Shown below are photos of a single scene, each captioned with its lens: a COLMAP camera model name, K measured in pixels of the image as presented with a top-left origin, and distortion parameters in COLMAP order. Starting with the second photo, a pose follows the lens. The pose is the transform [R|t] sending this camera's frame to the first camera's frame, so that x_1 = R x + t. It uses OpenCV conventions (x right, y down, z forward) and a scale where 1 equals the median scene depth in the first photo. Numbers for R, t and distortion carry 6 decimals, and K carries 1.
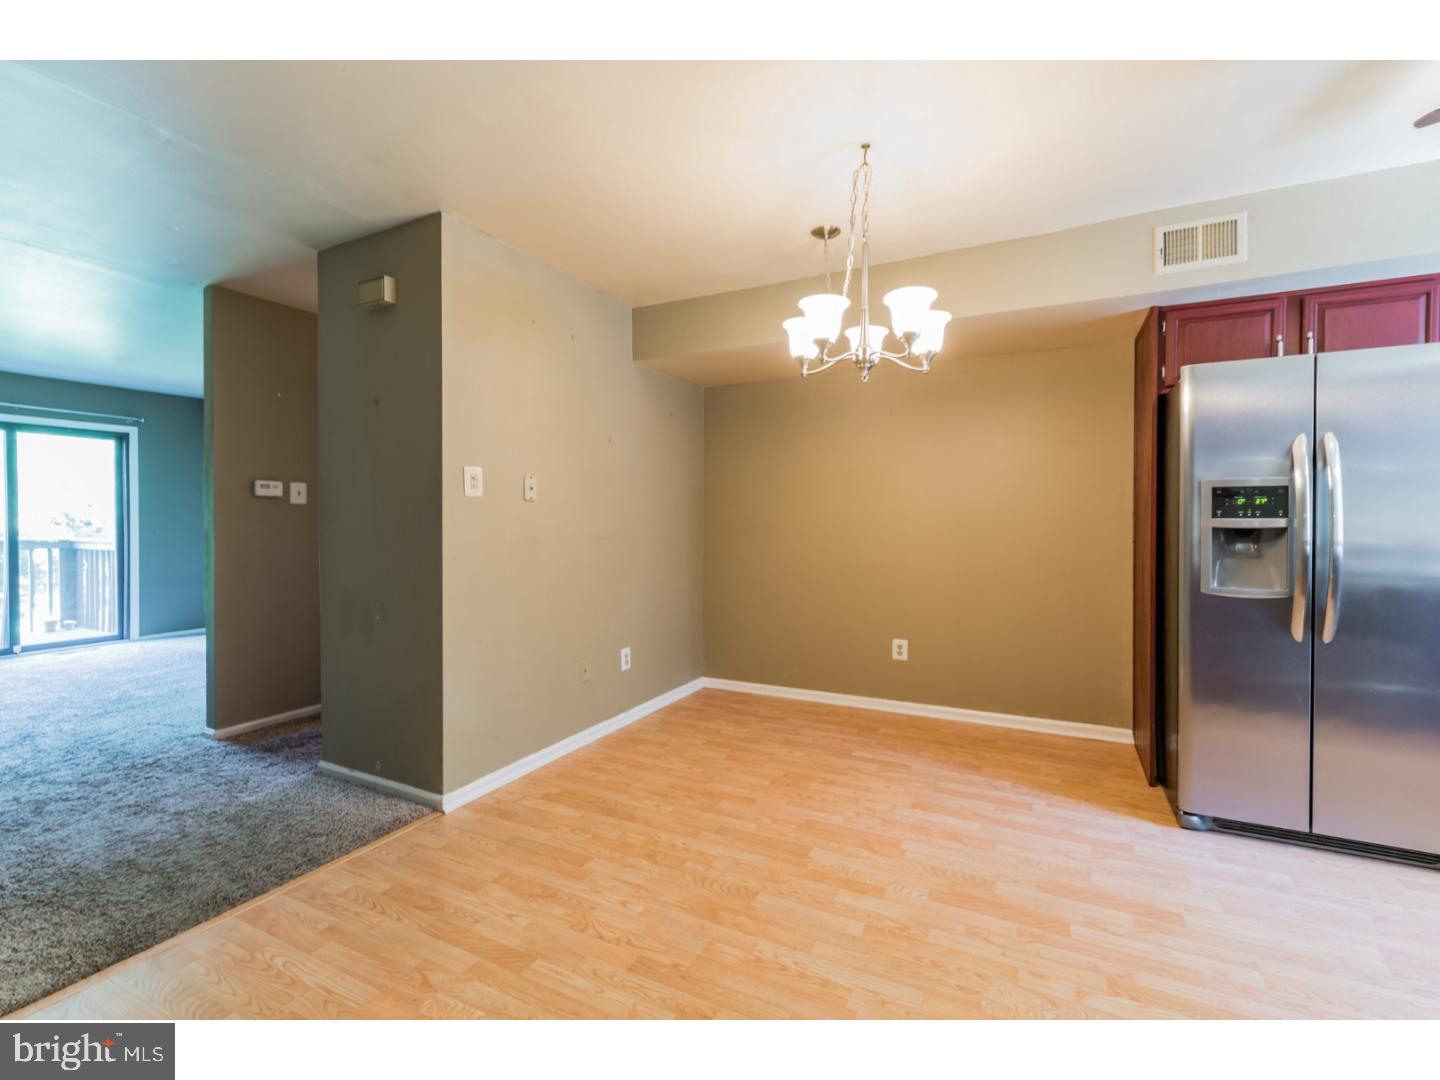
lens RADIAL K [[630.5, 0, 731.8], [0, 630.5, 524.3], [0, 0, 1]] dist [0.001047, -0.002501]
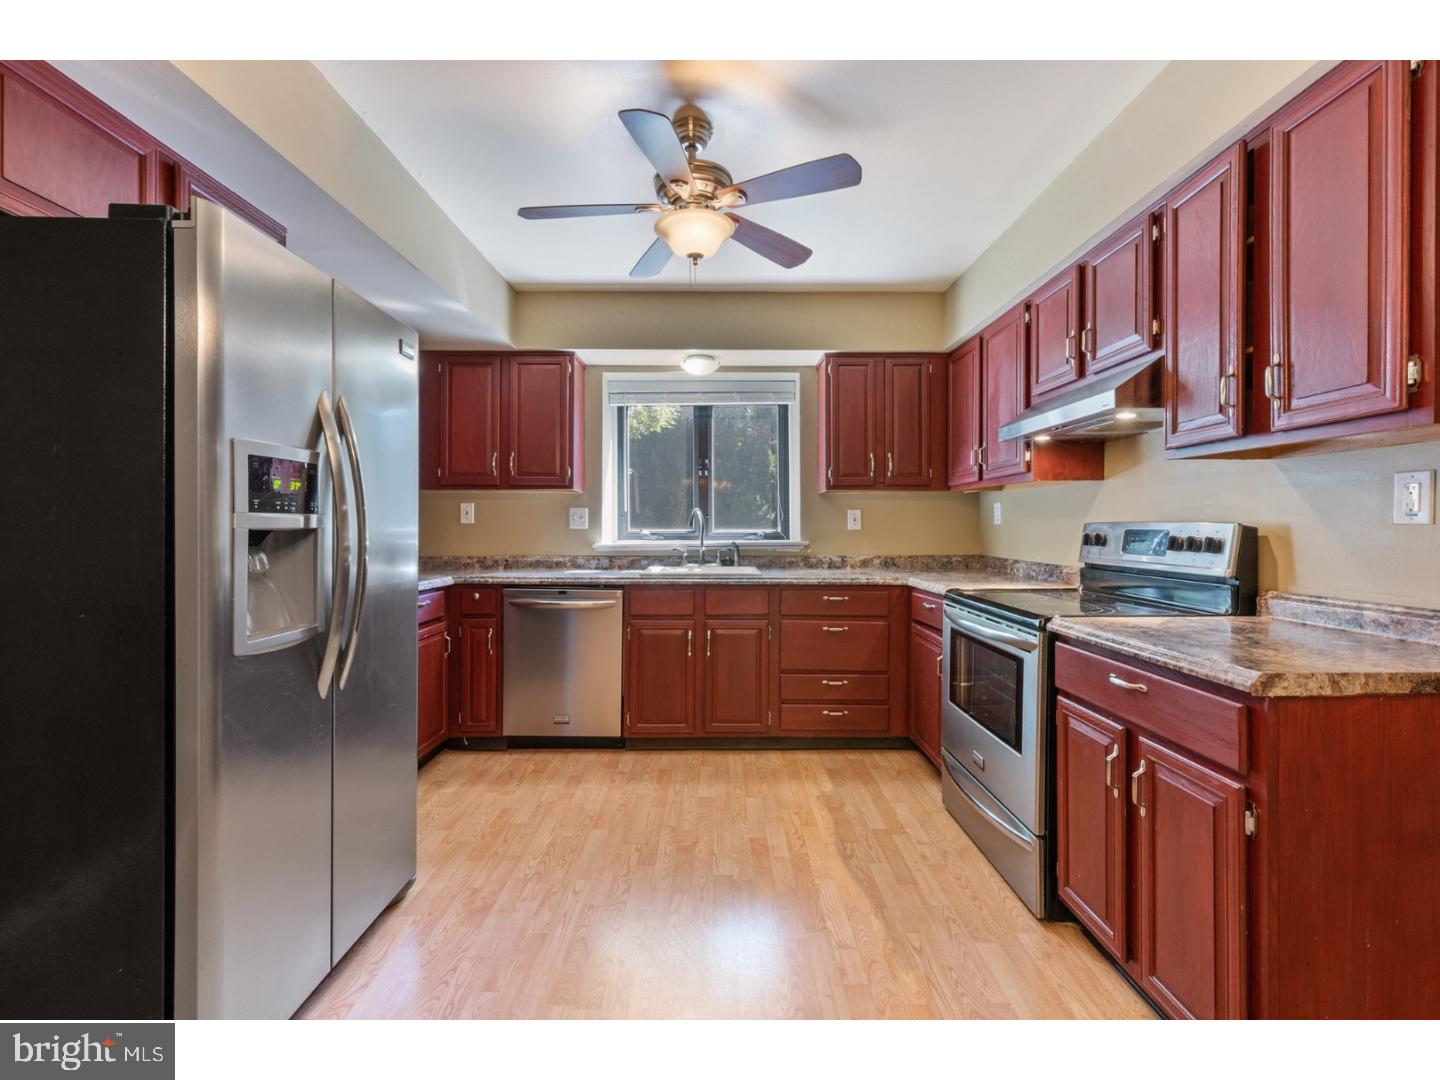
lens RADIAL K [[624.1, 0, 723.9], [0, 624.1, 528.8], [0, 0, 1]] dist [-0.001640, 0.000693]
pose [[-0.459769, -0.007616, 0.888006, 0.095186], [0.005457, 0.999920, 0.011401, 0.000219], [-0.888022, 0.010088, -0.459690, 0.776522]]
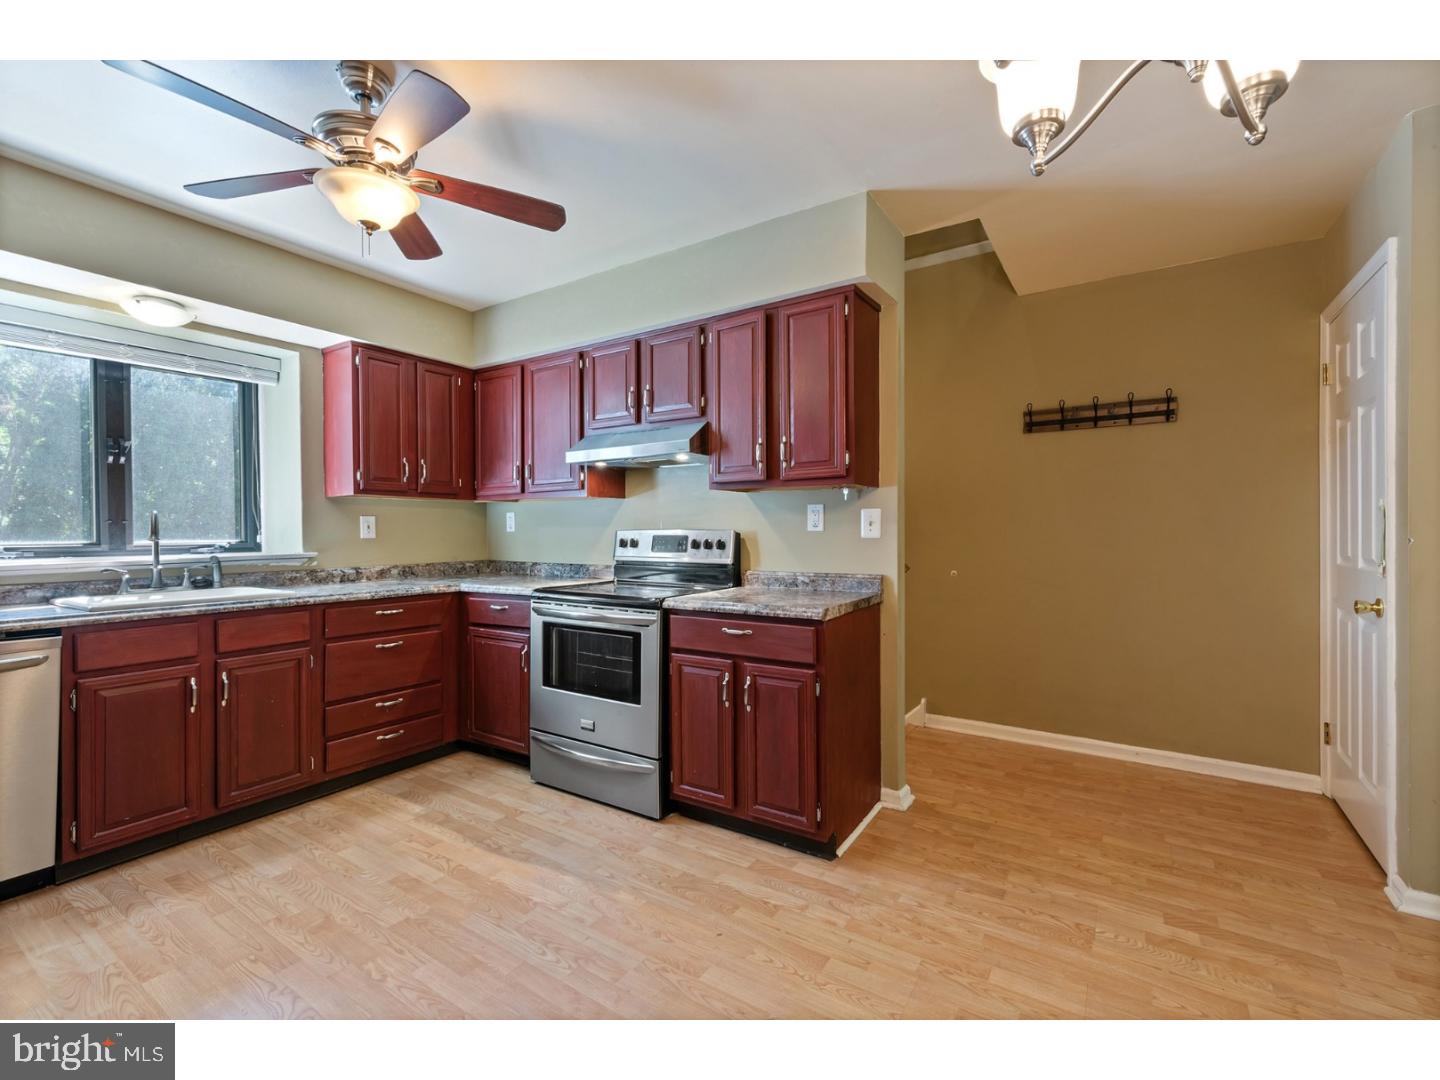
lens RADIAL K [[624.1, 0, 729.6], [0, 624.1, 535.0], [0, 0, 1]] dist [-0.001640, 0.000693]
pose [[-0.995161, 0.000806, 0.098249, 0.343369], [0.002181, 0.999901, 0.013890, -0.002946], [-0.098229, 0.014037, -0.995065, 1.079052]]
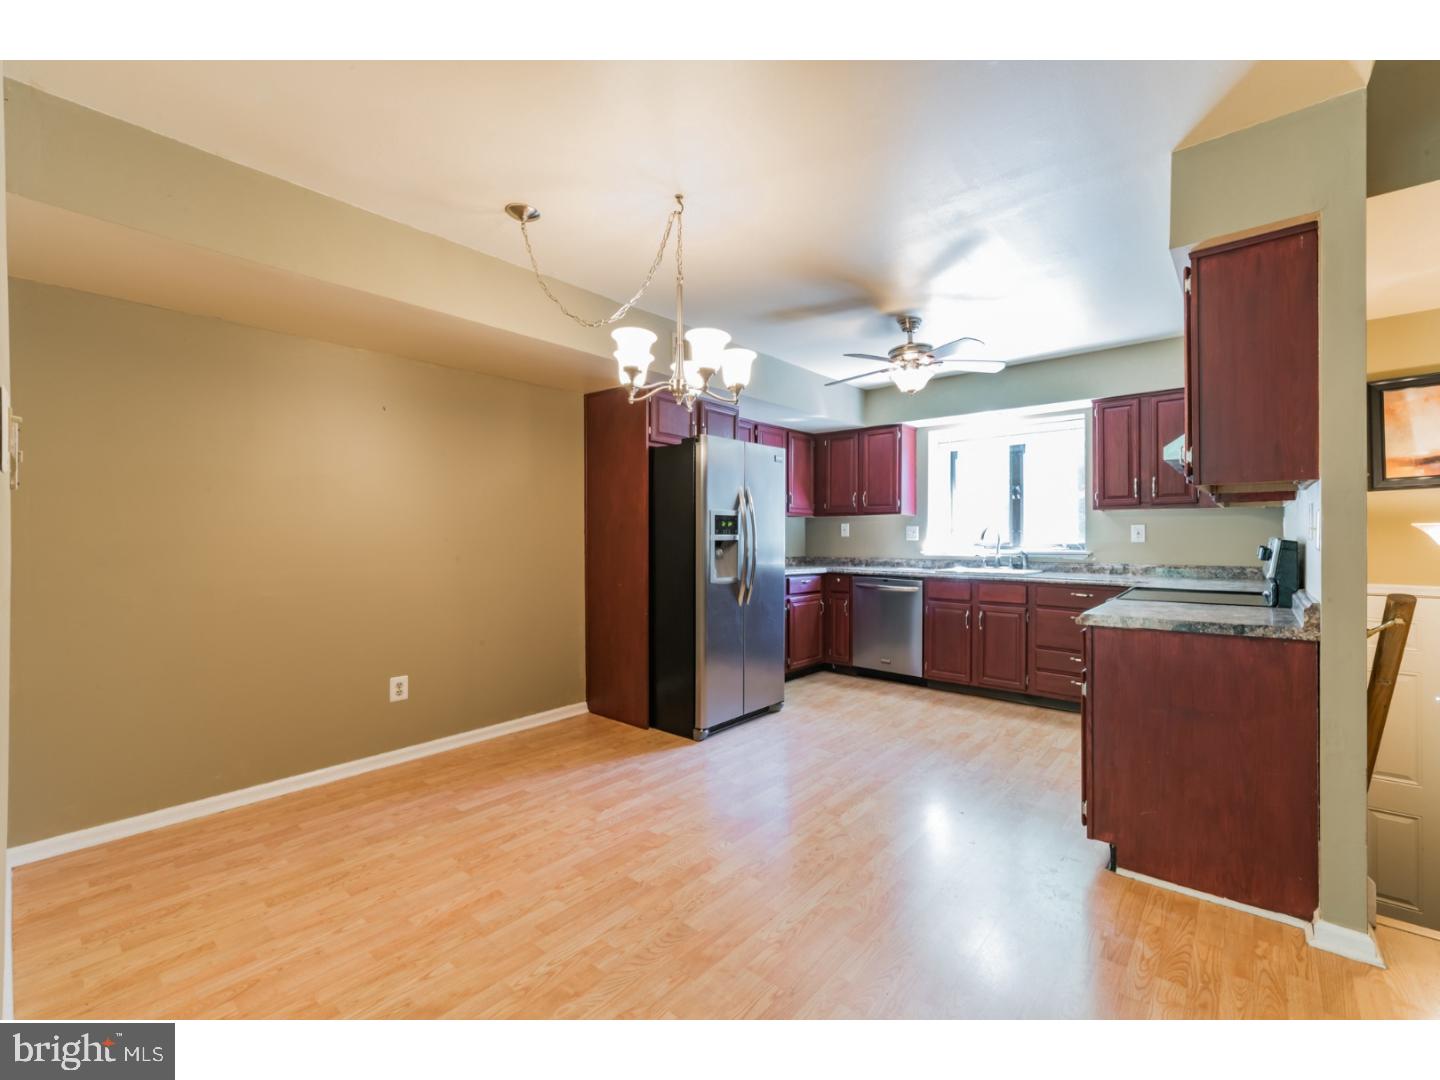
lens RADIAL K [[630.5, 0, 725.5], [0, 630.5, 533.6], [0, 0, 1]] dist [0.001047, -0.002501]
pose [[0.234275, 0.000439, 0.972170, -0.665135], [0.008808, 0.999958, -0.002575, -0.007512], [-0.972130, 0.009166, 0.234262, 0.531815]]
